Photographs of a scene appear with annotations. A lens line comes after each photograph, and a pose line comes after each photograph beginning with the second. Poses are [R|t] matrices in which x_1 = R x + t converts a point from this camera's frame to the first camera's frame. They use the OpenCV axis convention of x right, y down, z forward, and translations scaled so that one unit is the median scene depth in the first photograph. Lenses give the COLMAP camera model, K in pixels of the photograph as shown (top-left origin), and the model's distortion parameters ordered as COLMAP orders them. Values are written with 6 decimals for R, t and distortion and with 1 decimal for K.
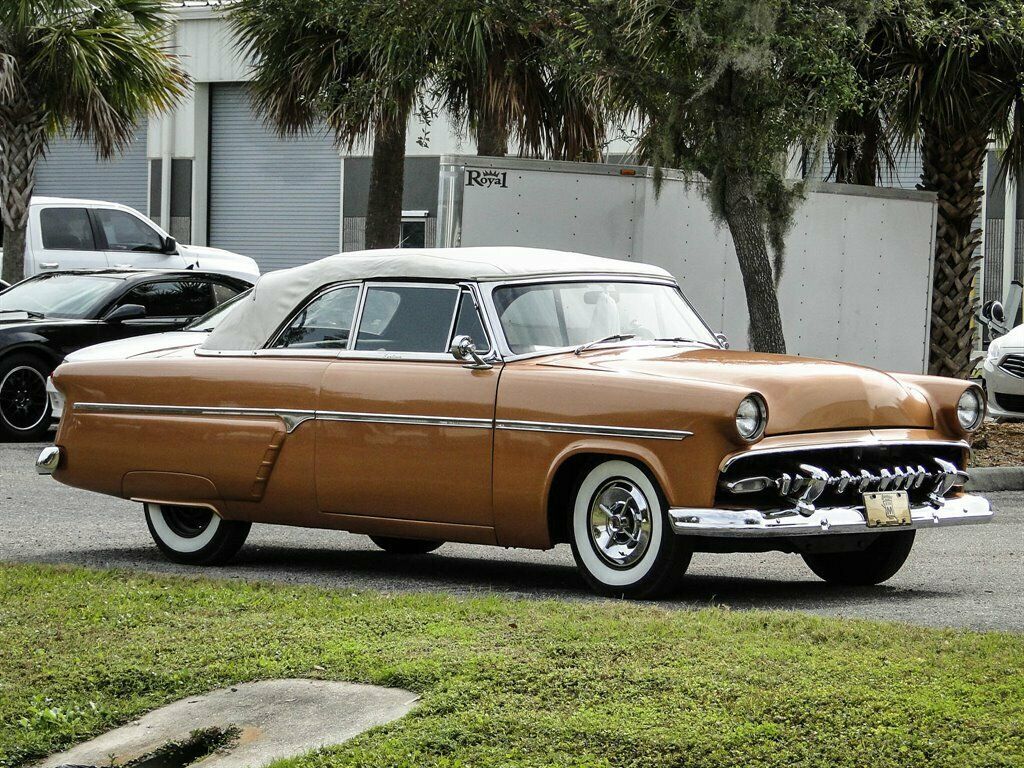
lens RADIAL K [[4422.4, 0, 512.0], [0, 4422.4, 384.0], [0, 0, 1]] dist [-0.068217, 7.195095]
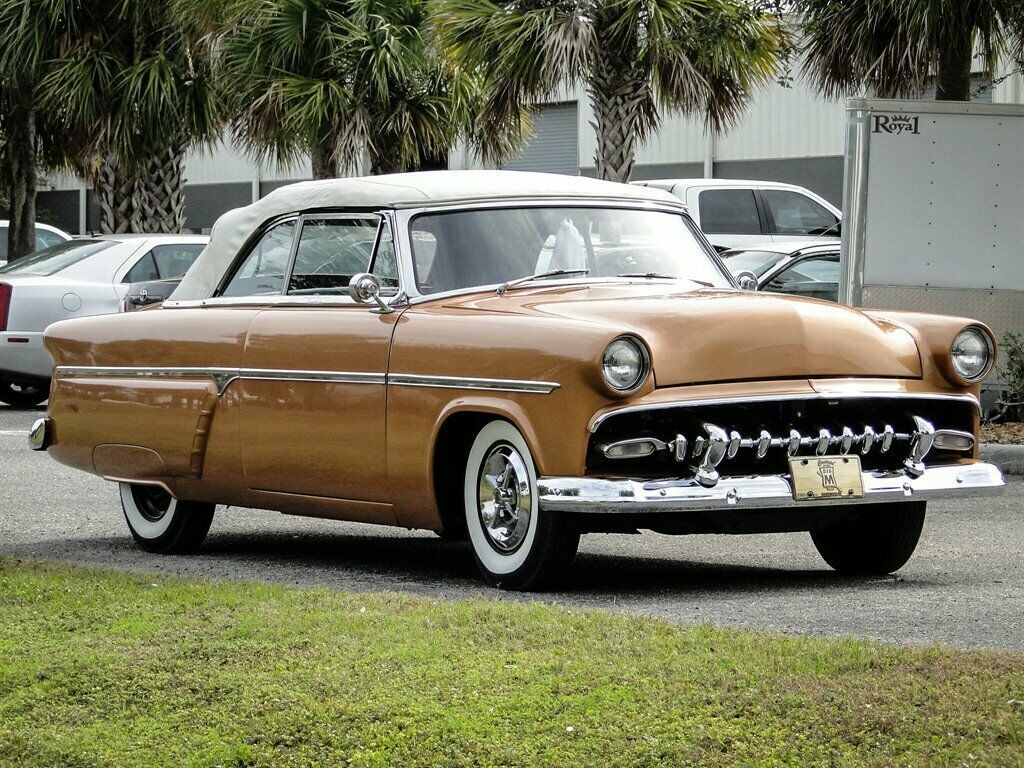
lens RADIAL K [[4422.4, 0, 512.0], [0, 4422.4, 384.0], [0, 0, 1]] dist [-0.068217, 7.195095]
pose [[0.967759, -0.011178, -0.251631, 0.224682], [0.010186, 0.999934, -0.005243, 0.014434], [0.251673, 0.002511, 0.967809, 0.204973]]
